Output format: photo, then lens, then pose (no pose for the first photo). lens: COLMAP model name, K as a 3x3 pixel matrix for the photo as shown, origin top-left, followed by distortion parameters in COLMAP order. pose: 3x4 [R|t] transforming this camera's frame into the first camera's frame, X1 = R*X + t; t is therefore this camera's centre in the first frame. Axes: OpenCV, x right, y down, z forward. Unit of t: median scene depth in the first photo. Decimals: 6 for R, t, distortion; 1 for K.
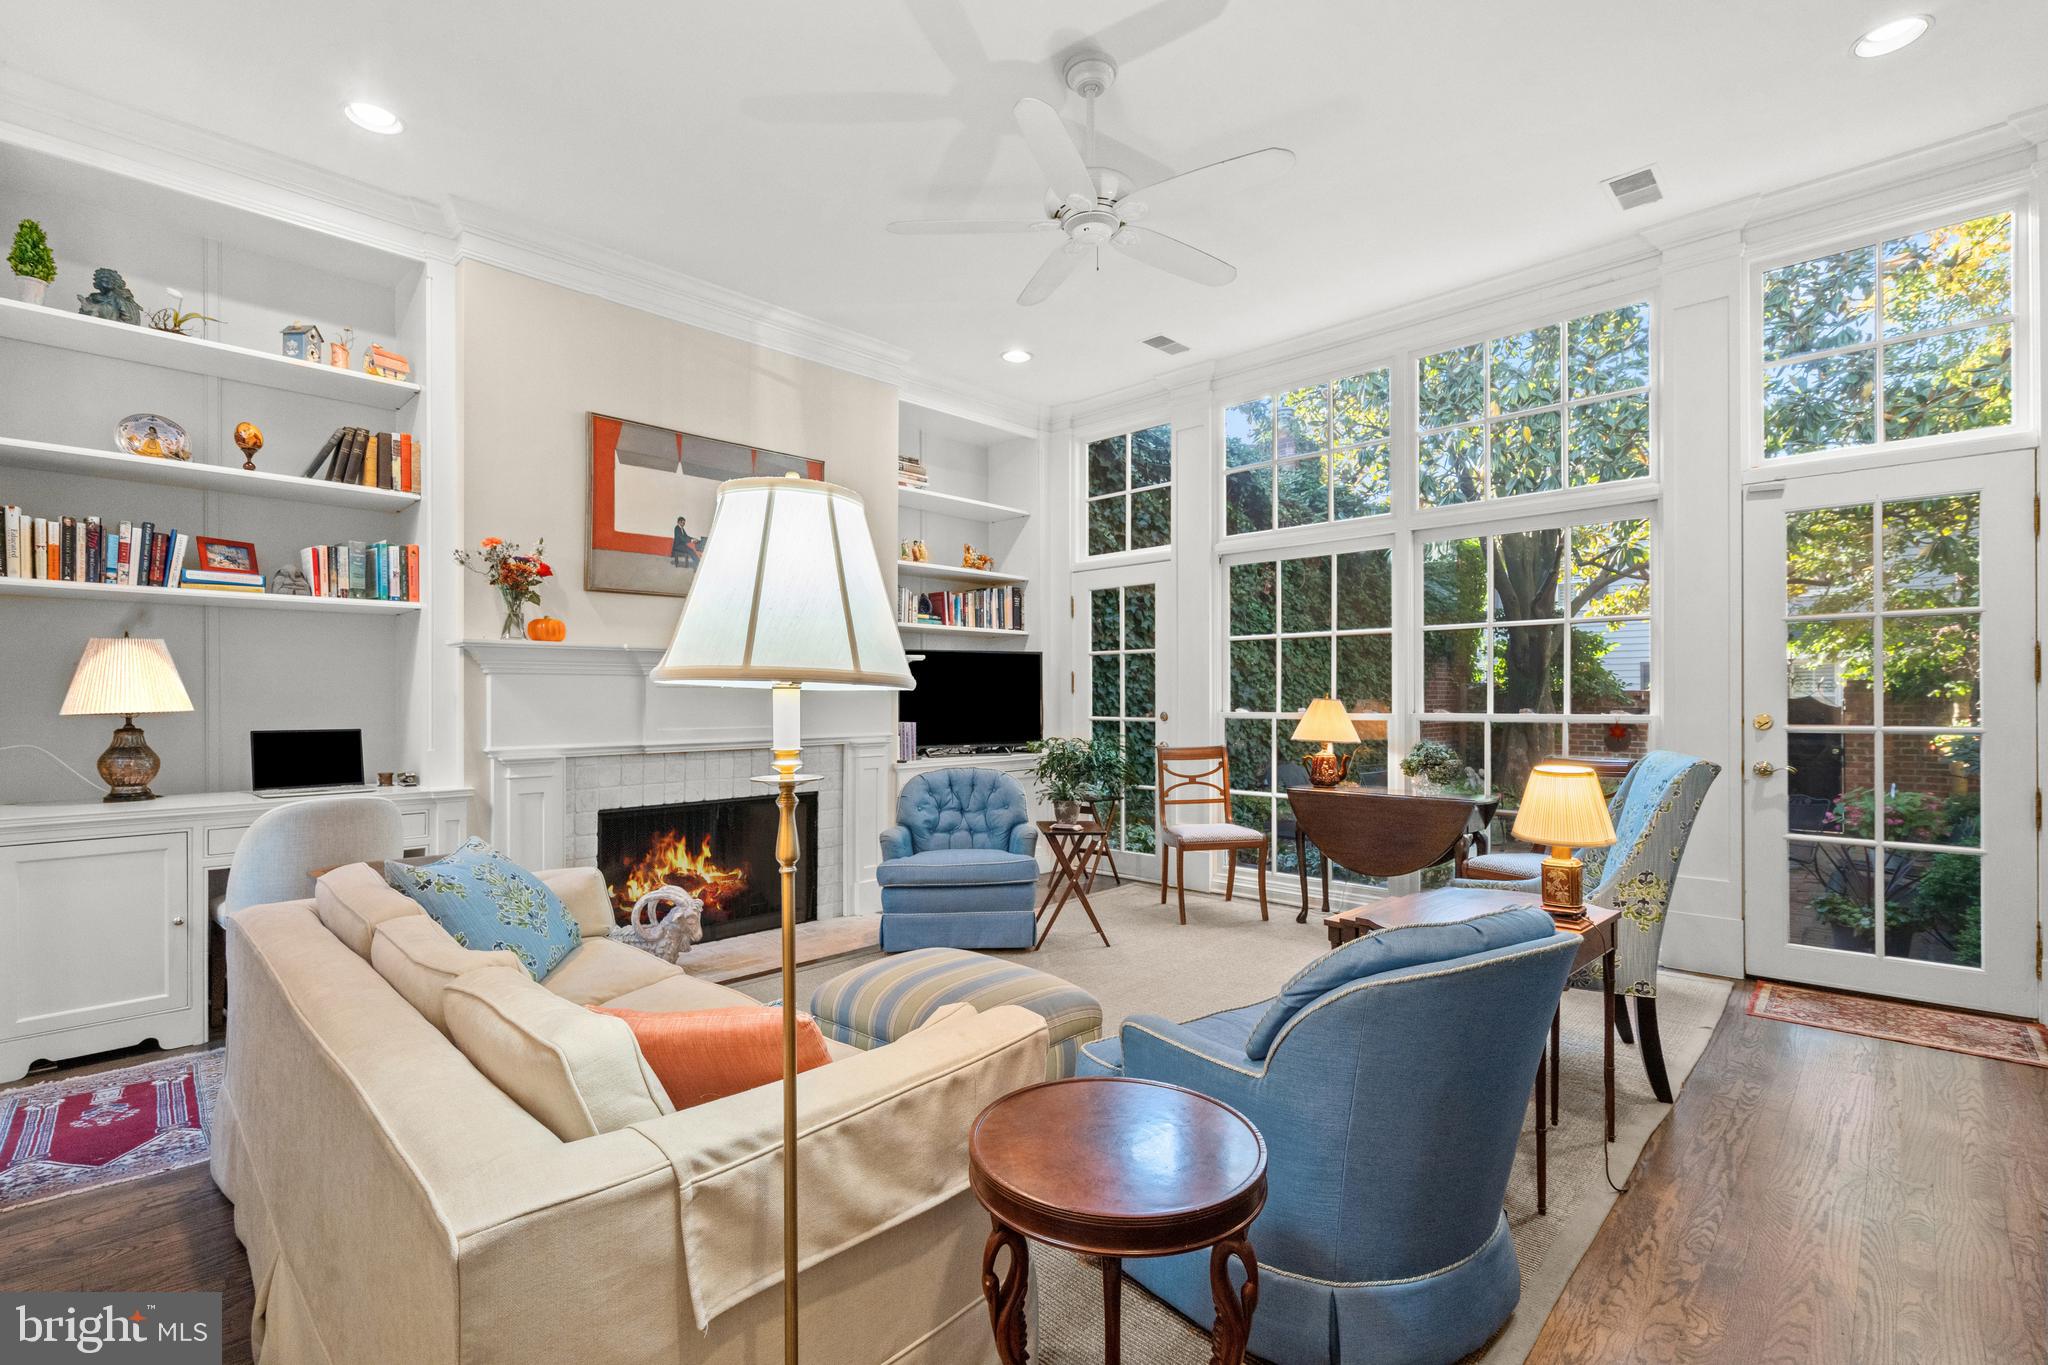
lens RADIAL K [[919.5, 0, 1015.9], [0, 919.5, 693.3], [0, 0, 1]] dist [-0.001411, 0.000025]
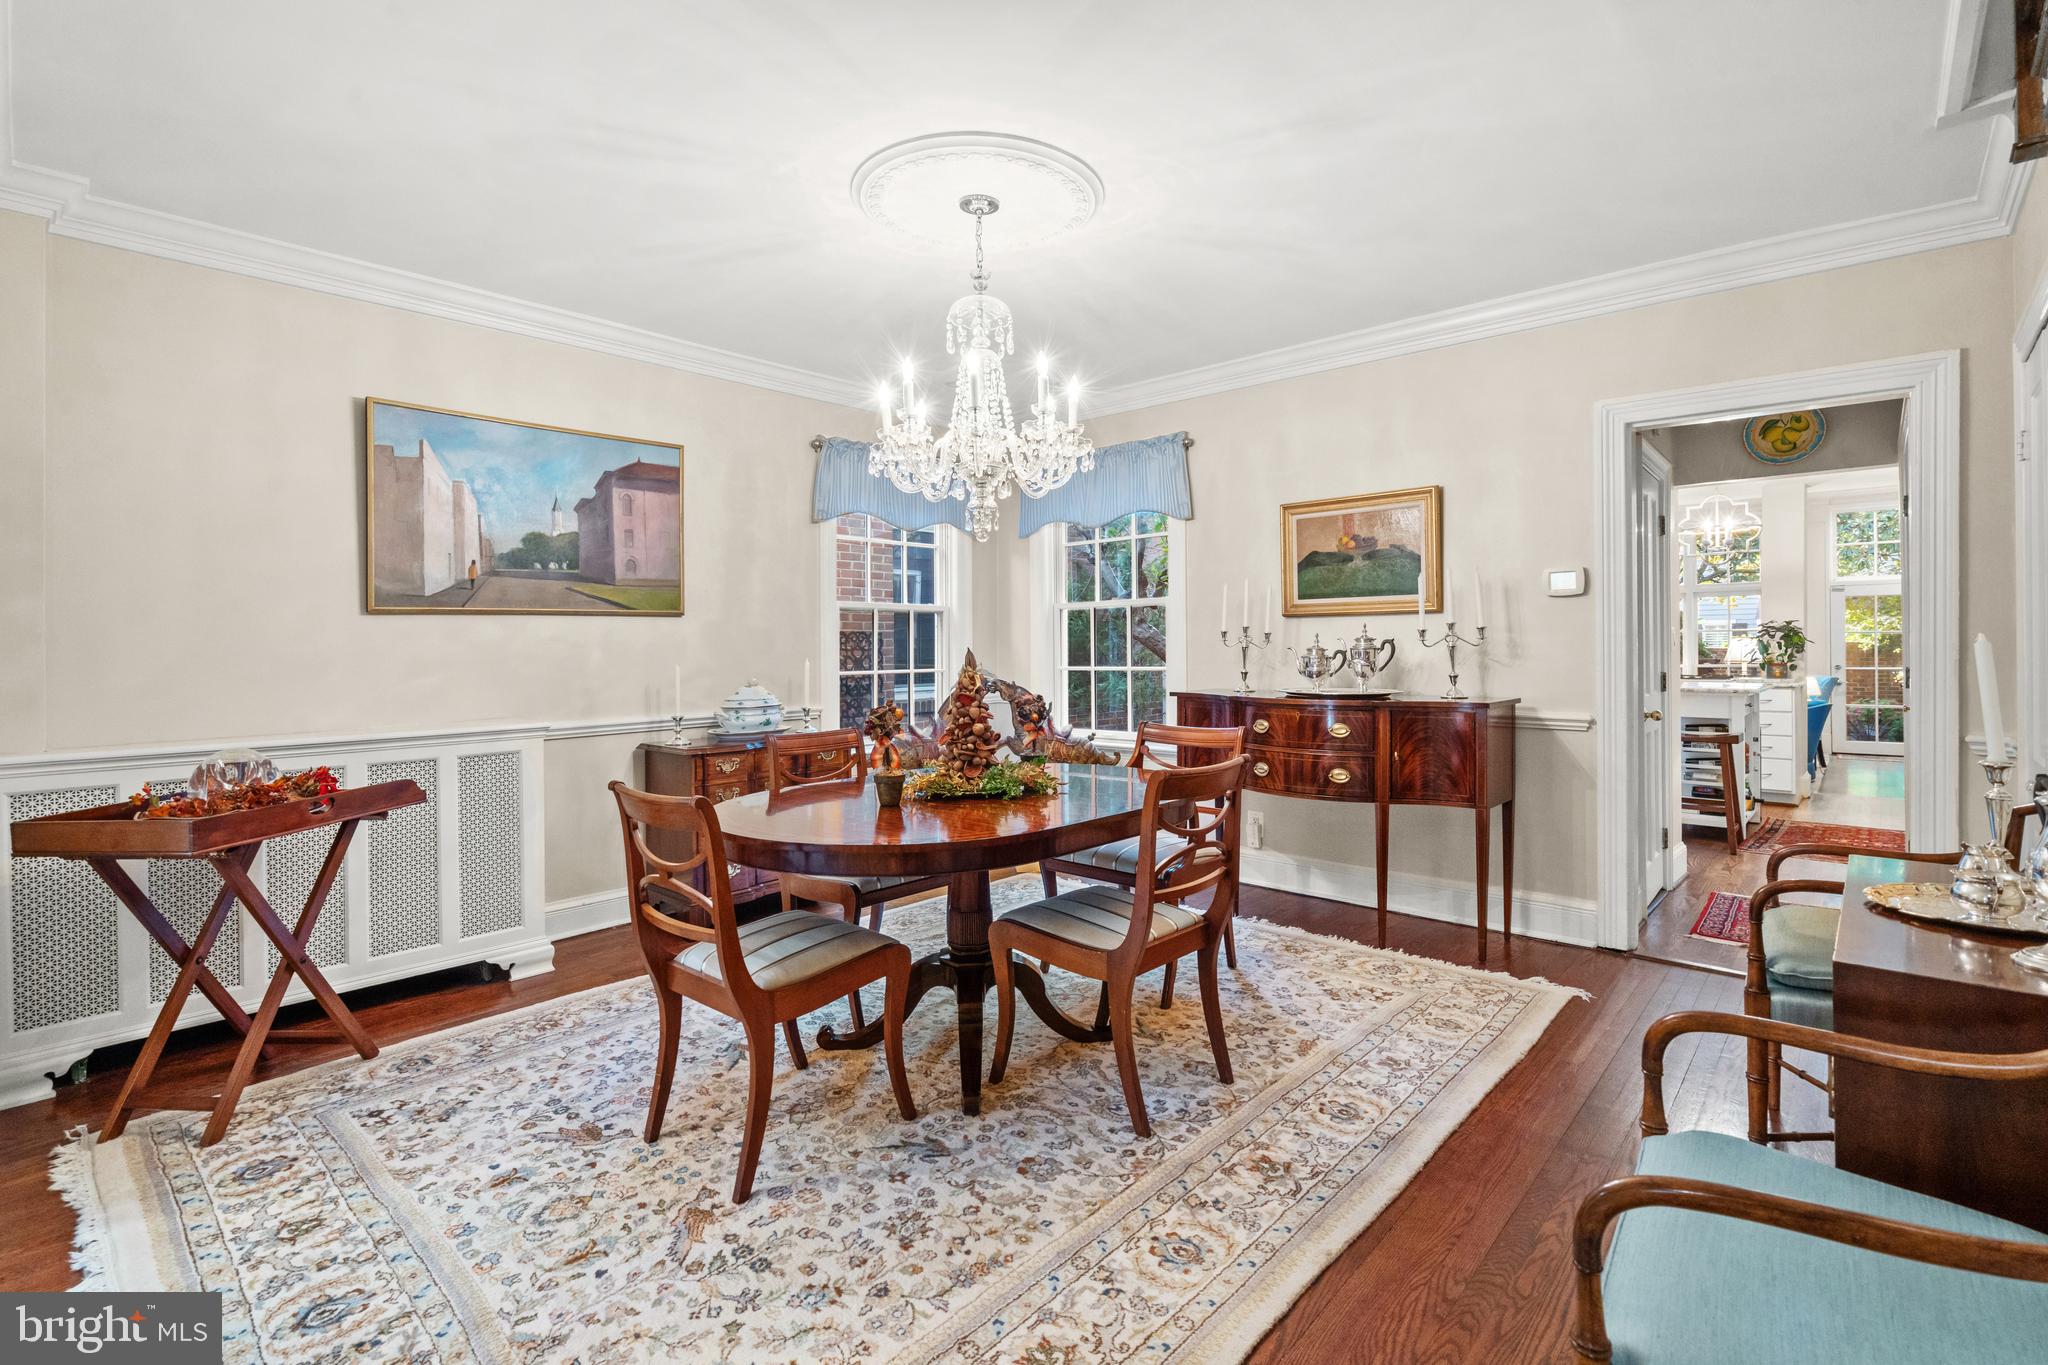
lens RADIAL K [[929.1, 0, 1026.8], [0, 929.1, 647.6], [0, 0, 1]] dist [-0.000581, 0.000069]
pose [[0.999422, -0.006116, 0.033427, -1.496521], [0.006056, 0.999980, 0.001894, -0.039108], [-0.033438, -0.001691, 0.999439, -1.502759]]
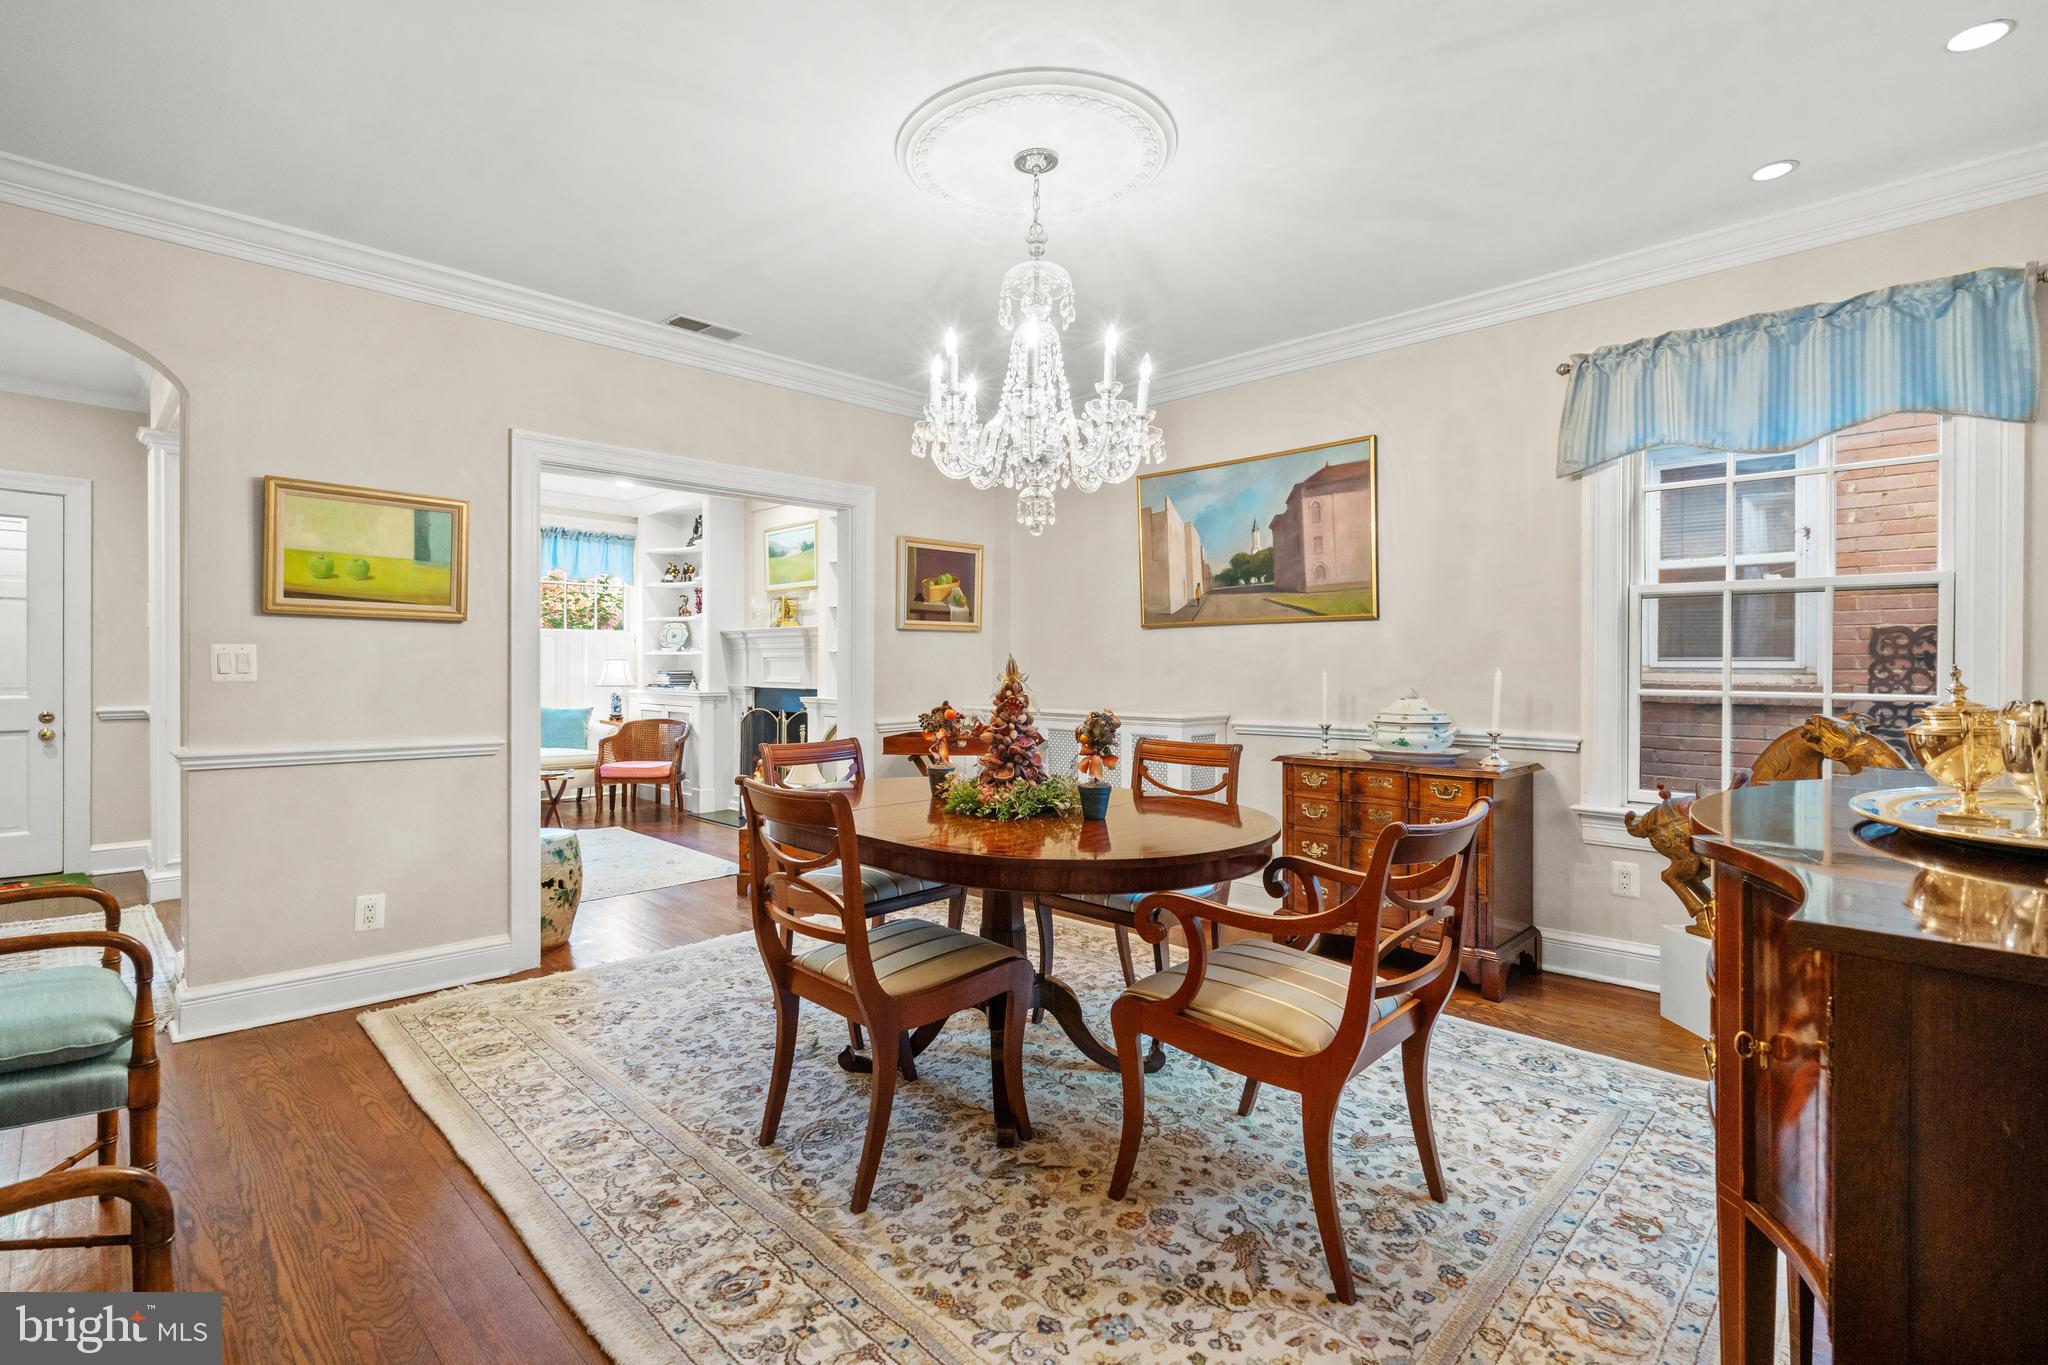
lens RADIAL K [[938.6, 0, 1015.8], [0, 938.6, 664.2], [0, 0, 1]] dist [-0.003016, -0.000058]
pose [[0.002015, 0.005543, -0.999983, -0.962948], [-0.000373, 0.999985, 0.005543, -0.034133], [0.999998, 0.000362, 0.002018, -0.920876]]
